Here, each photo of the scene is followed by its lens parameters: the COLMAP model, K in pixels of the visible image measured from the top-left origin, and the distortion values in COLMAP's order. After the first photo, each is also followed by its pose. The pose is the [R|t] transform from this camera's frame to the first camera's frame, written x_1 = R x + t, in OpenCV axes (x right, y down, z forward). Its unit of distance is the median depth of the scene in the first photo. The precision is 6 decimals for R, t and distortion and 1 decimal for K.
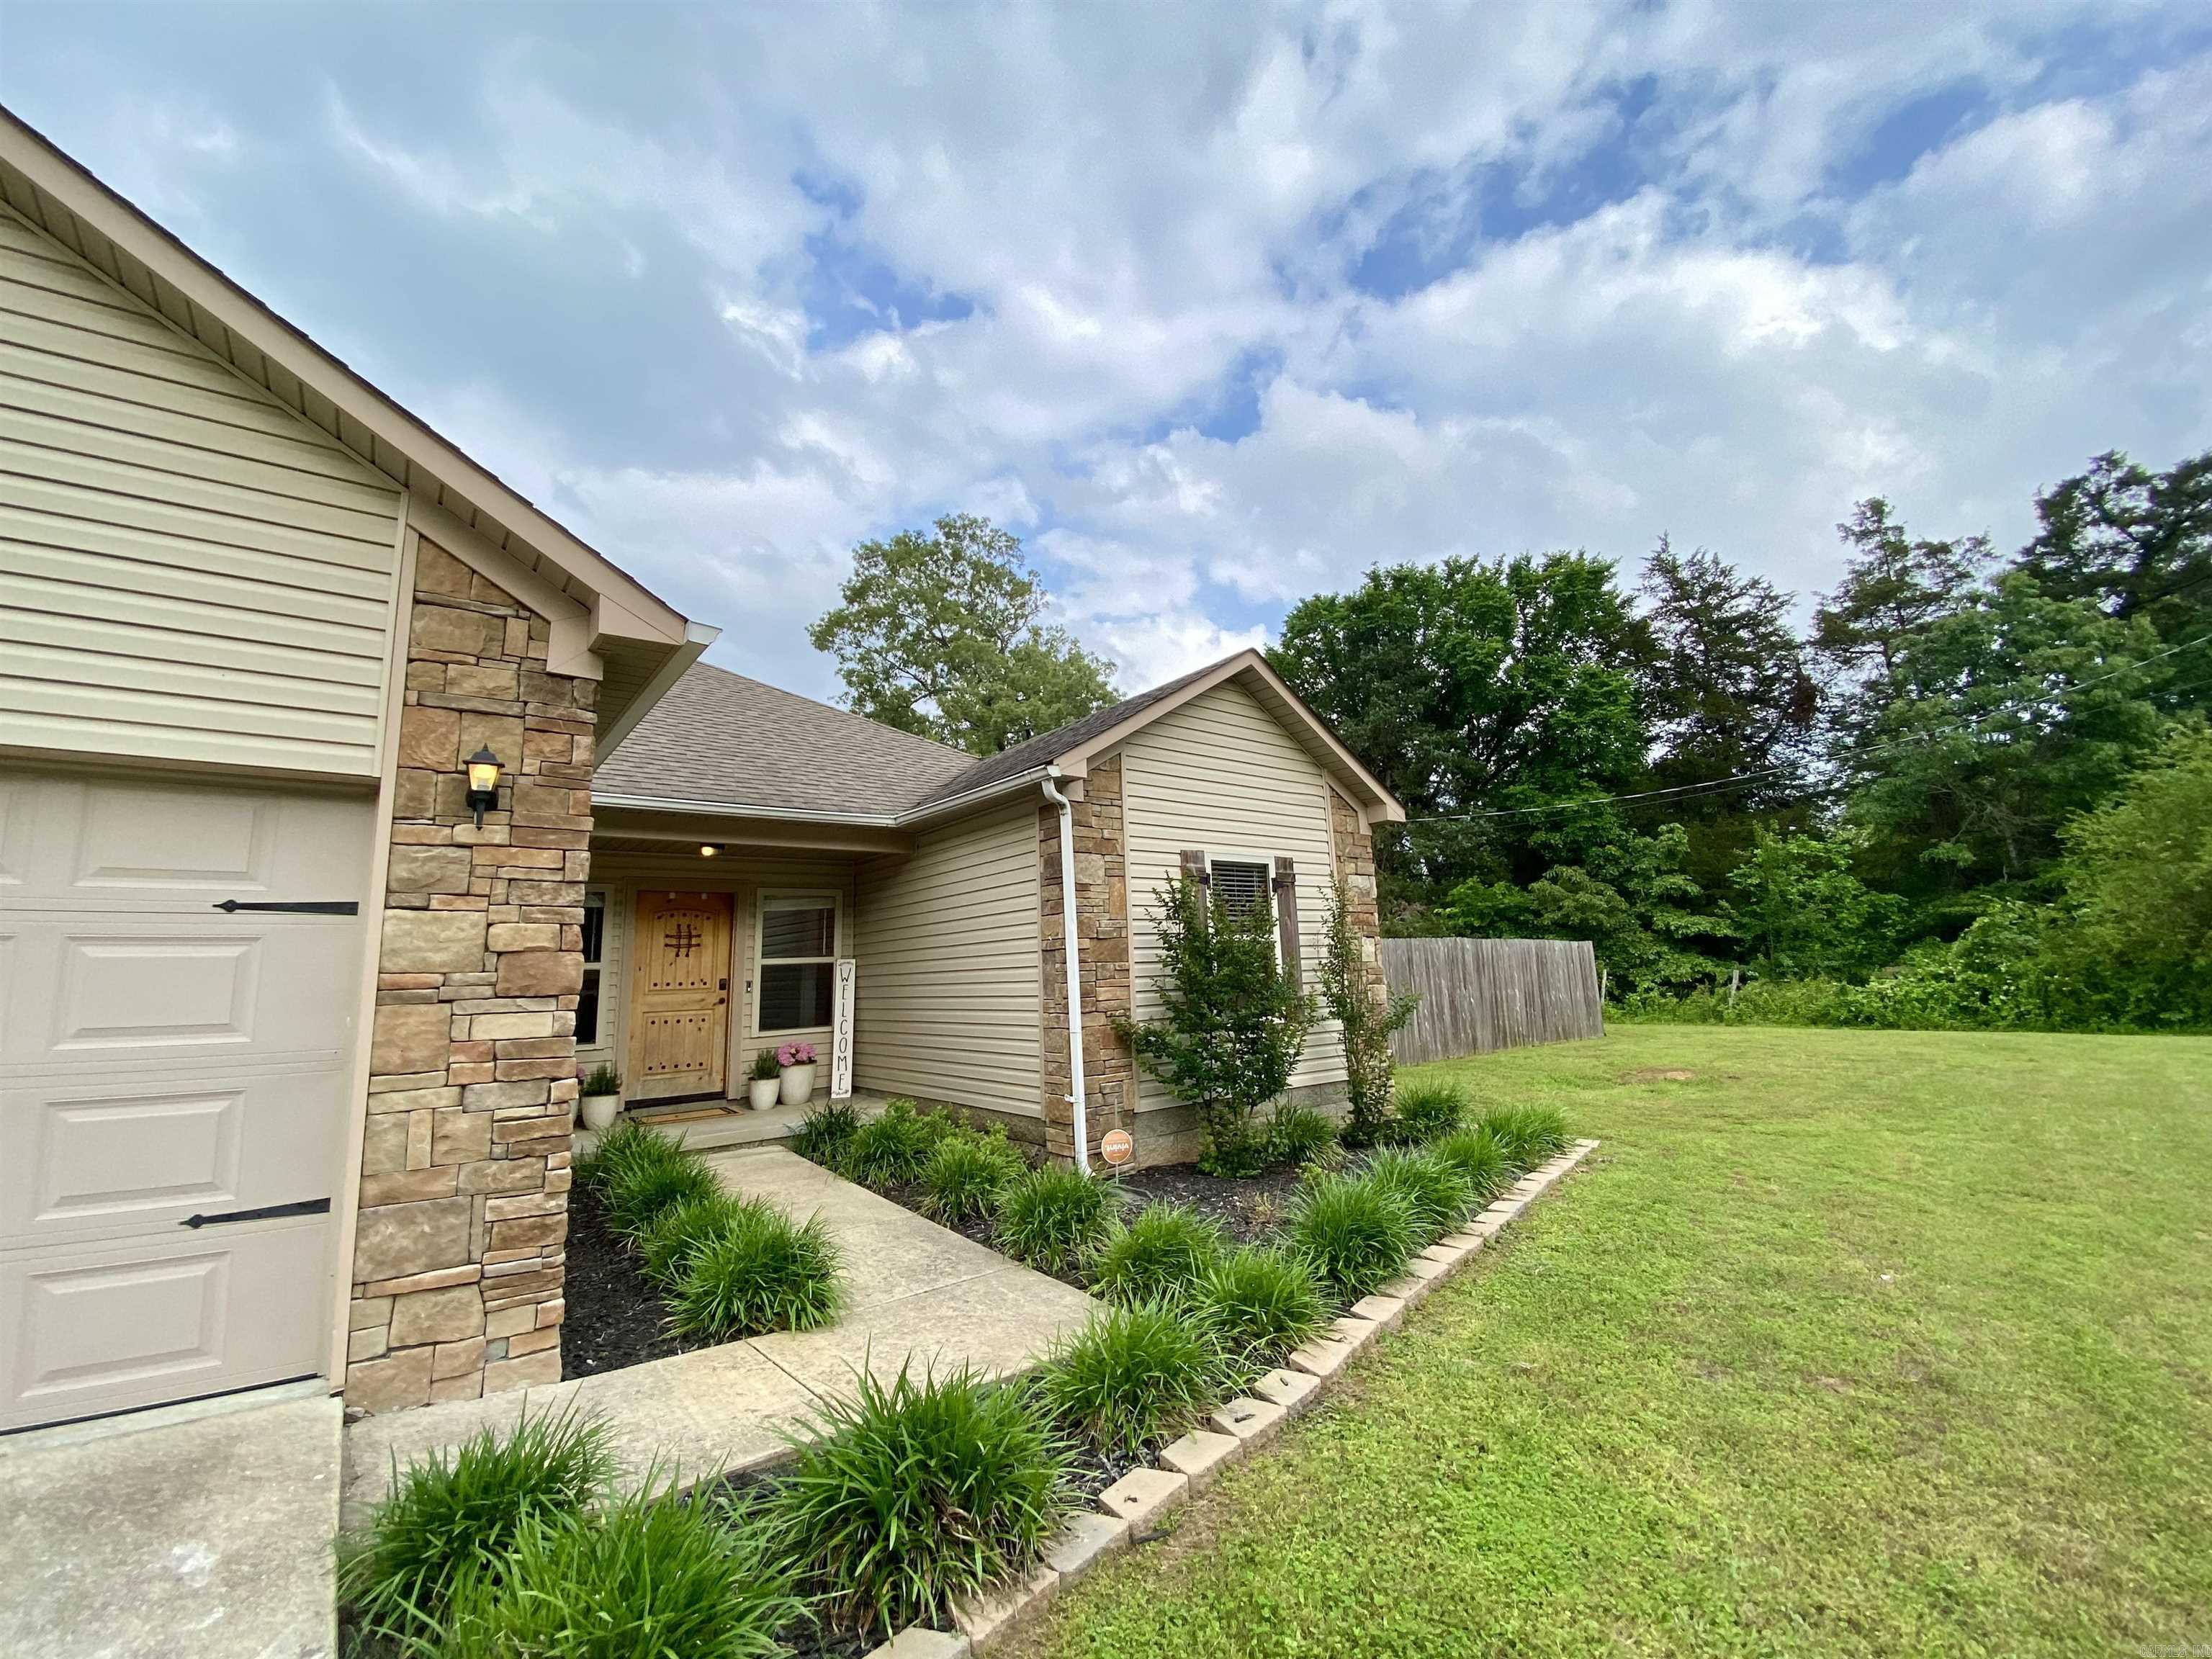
lens RADIAL K [[905.5, 0, 1126.2], [0, 905.5, 818.4], [0, 0, 1]] dist [0.048774, -0.032900]
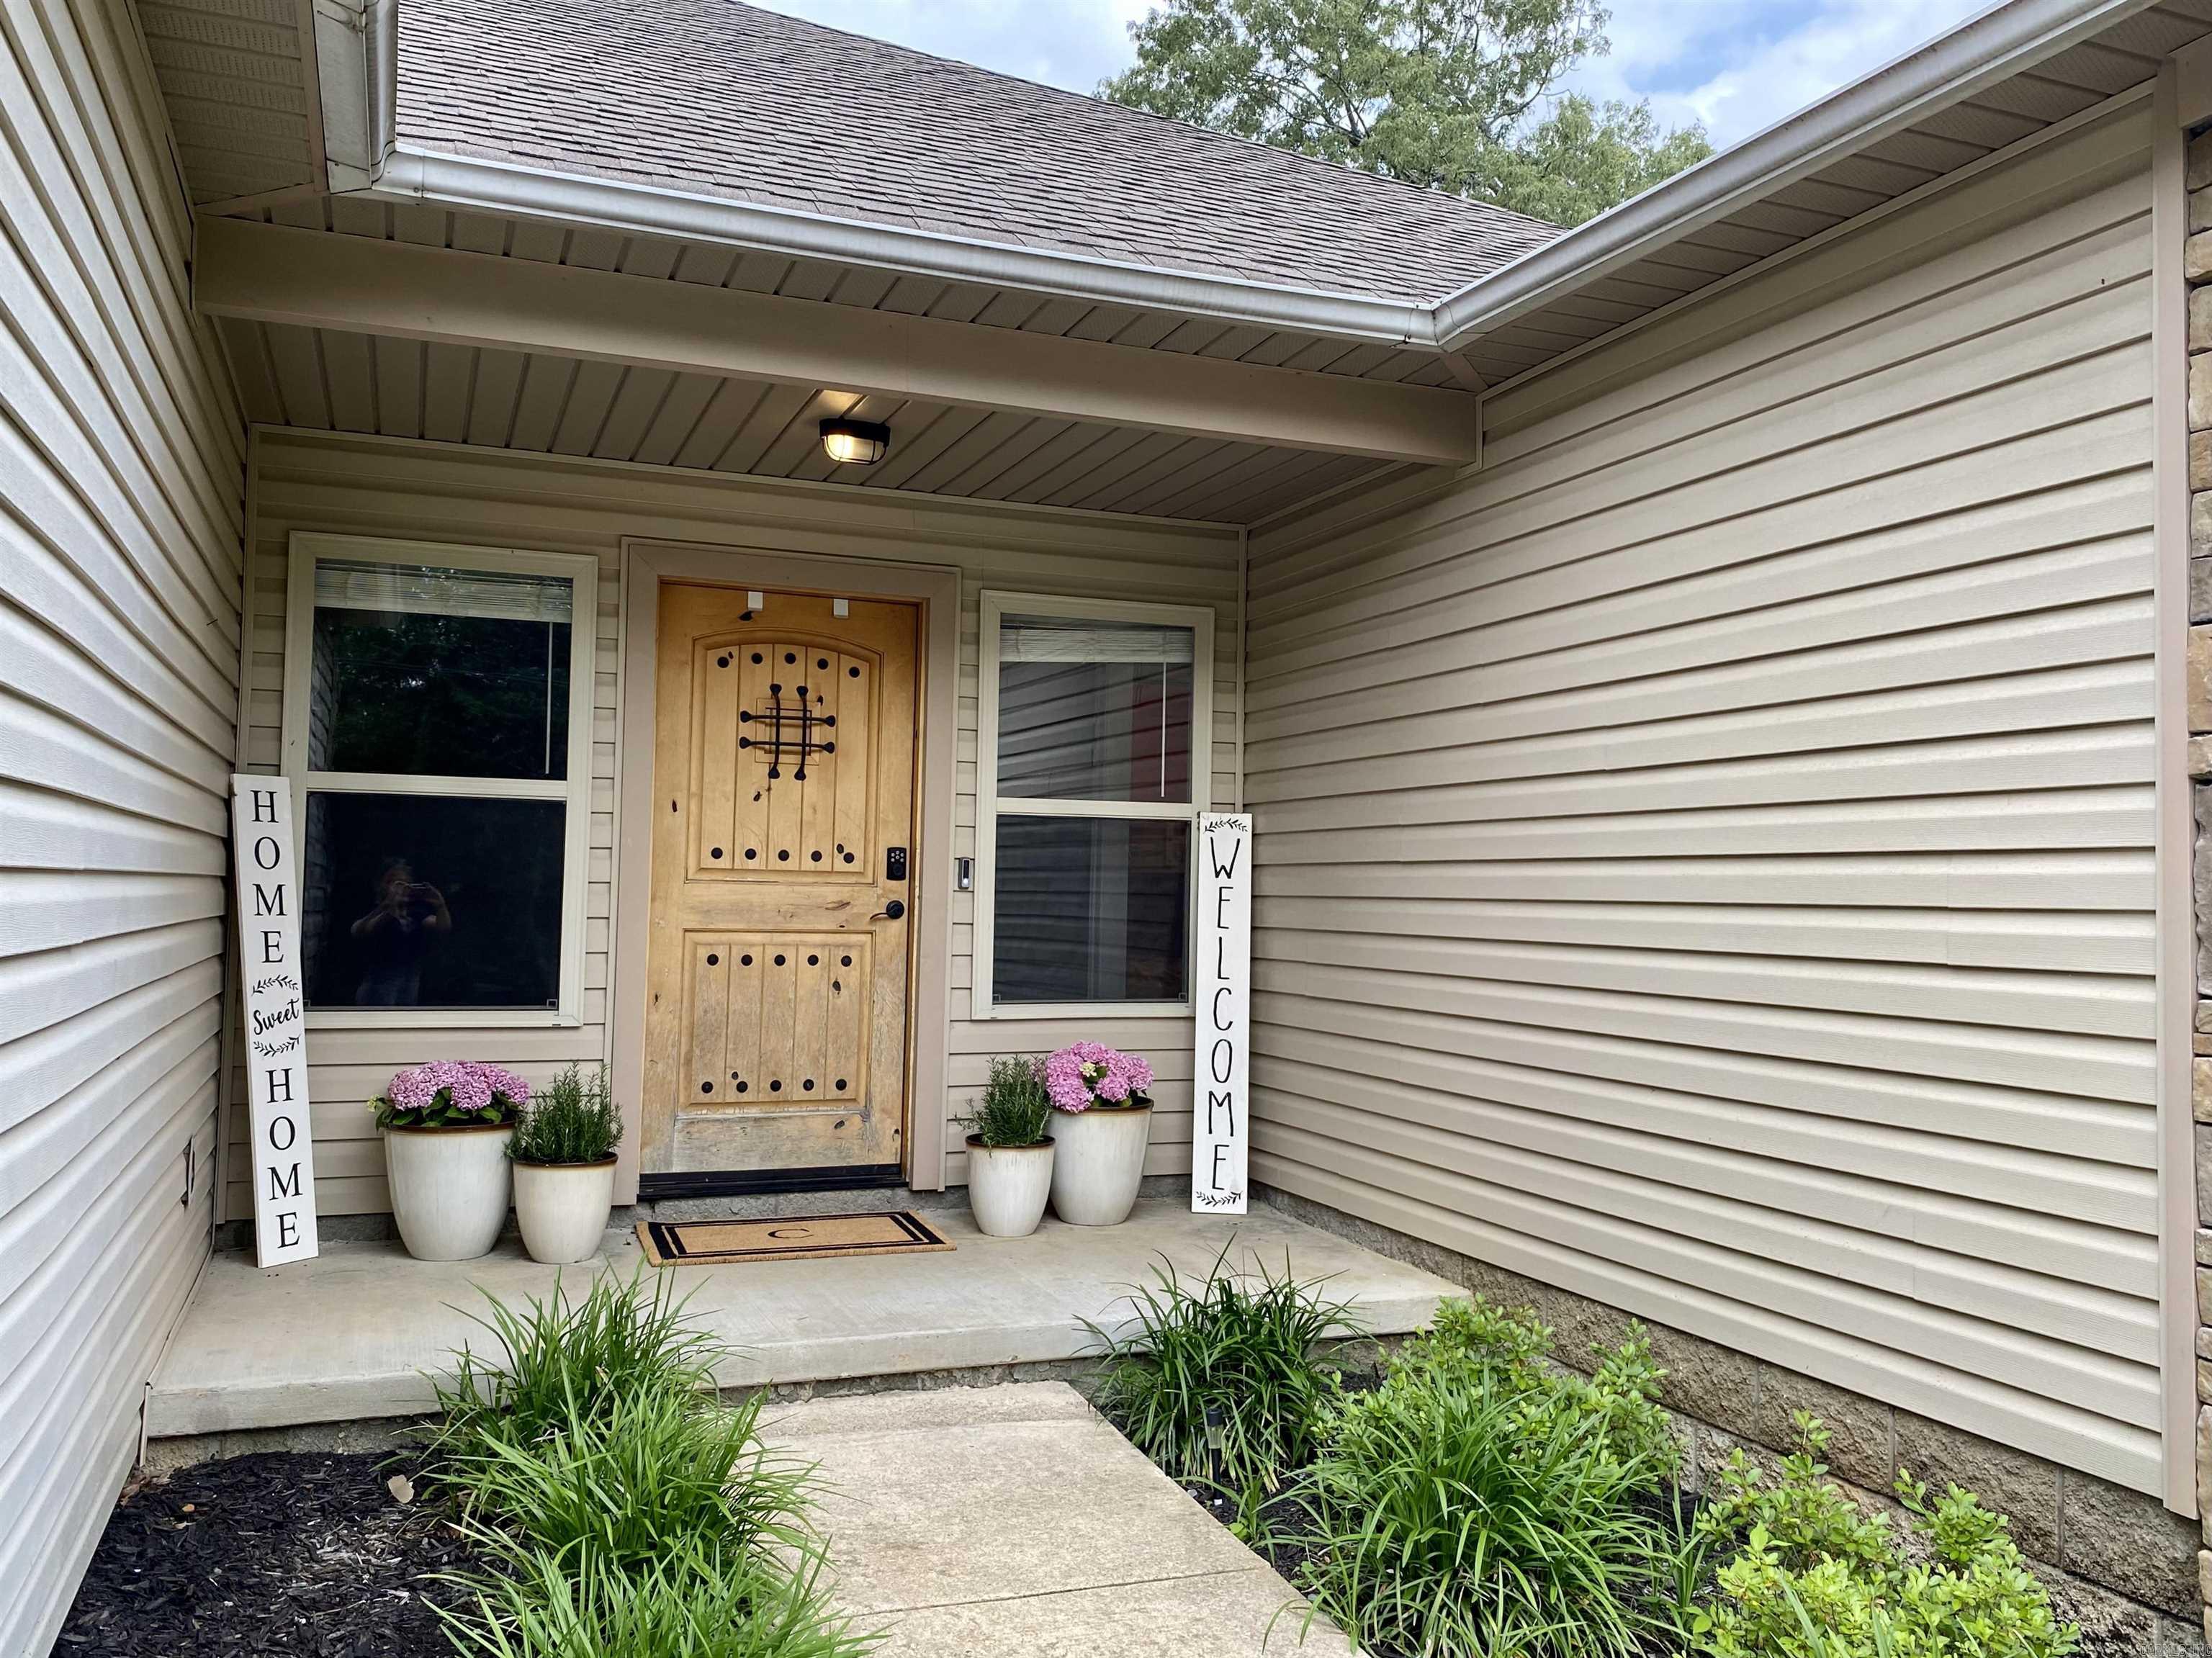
lens RADIAL K [[1768.6, 0, 1106.0], [0, 1768.6, 829.0], [0, 0, 1]] dist [0.108787, 0.008782]
pose [[0.953595, 0.041627, -0.298201, -0.172867], [-0.002381, 0.991409, 0.130780, 0.084287], [0.301083, -0.124001, 0.945501, 0.408401]]
